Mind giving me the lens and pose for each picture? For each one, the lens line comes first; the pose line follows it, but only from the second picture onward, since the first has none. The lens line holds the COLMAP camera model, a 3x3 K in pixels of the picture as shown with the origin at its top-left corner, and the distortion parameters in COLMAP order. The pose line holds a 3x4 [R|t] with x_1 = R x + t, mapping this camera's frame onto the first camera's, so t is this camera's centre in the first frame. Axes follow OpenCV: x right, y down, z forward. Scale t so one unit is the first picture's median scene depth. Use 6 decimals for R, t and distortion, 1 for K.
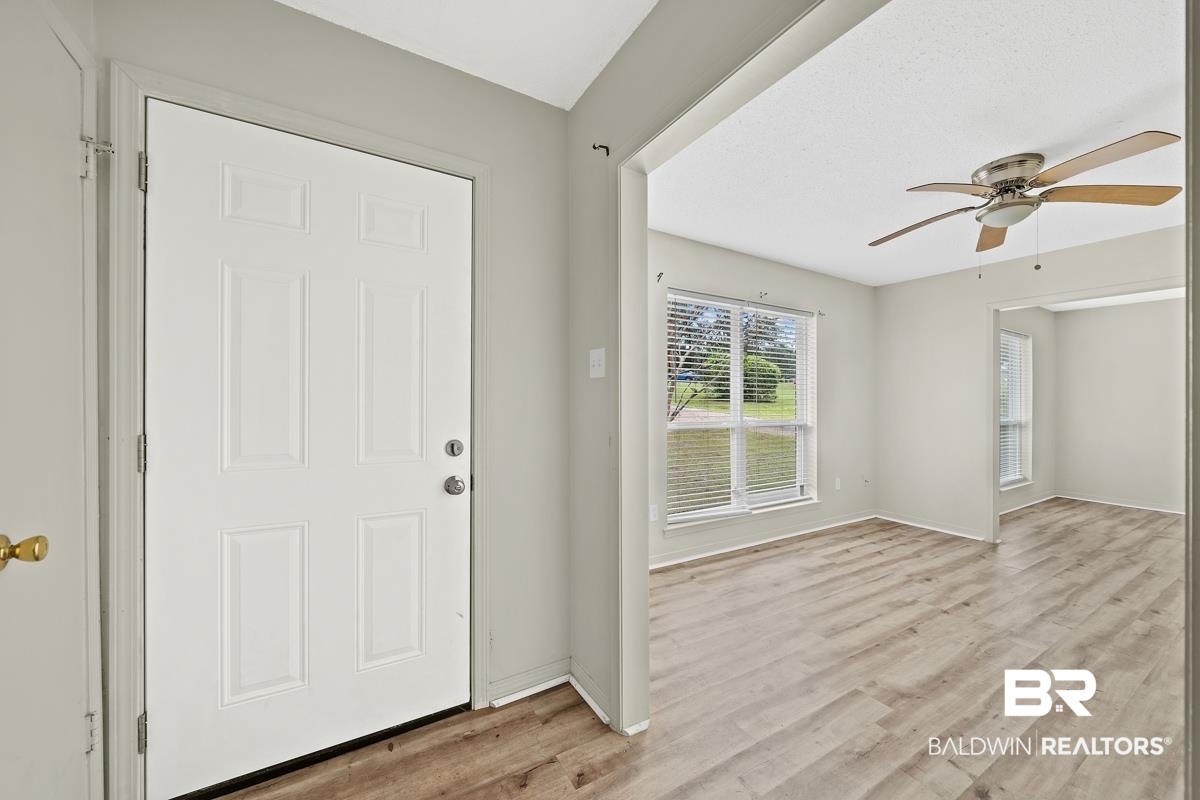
lens RADIAL K [[439.3, 0, 593.7], [0, 439.3, 400.3], [0, 0, 1]] dist [0.000011, -0.000009]
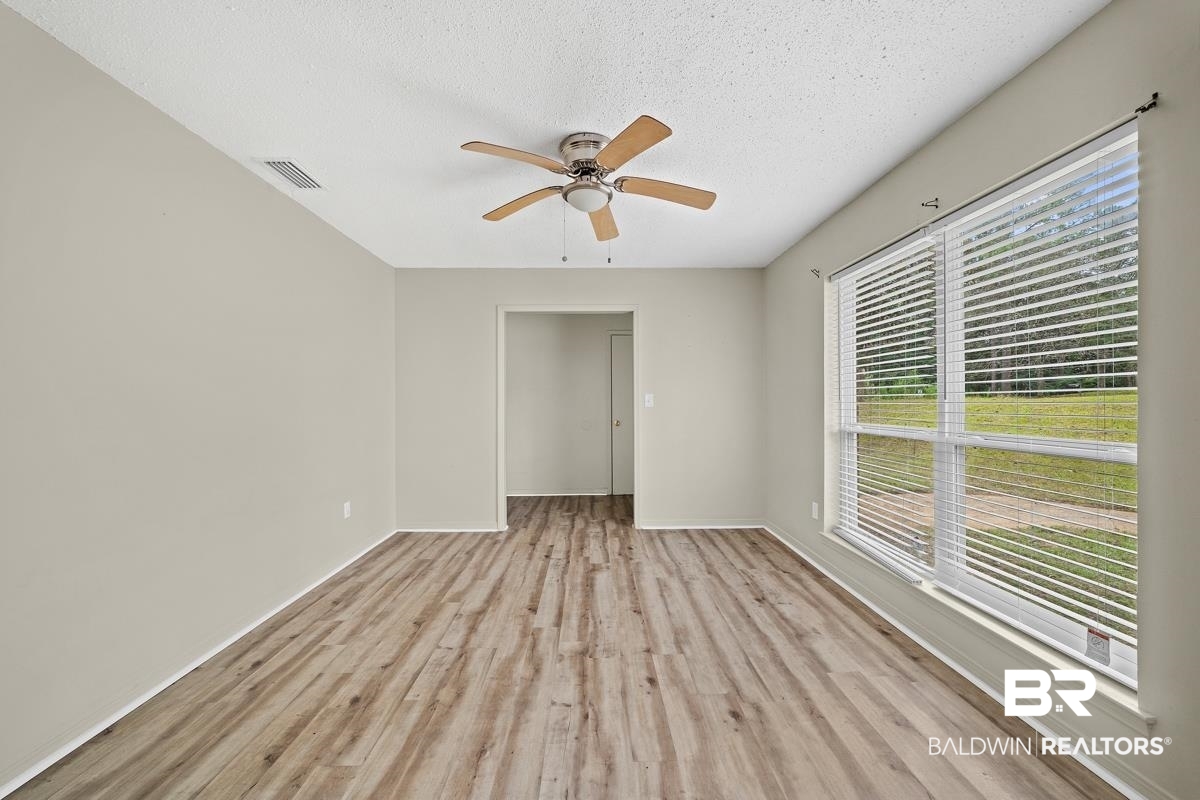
lens RADIAL K [[467.9, 0, 598.2], [0, 467.9, 401.9], [0, 0, 1]] dist [-0.002495, -0.000218]
pose [[-0.492130, -0.007851, -0.870486, 1.548762], [-0.003902, 0.999969, -0.006812, 0.023269], [0.870513, 0.000044, -0.492145, 1.297423]]
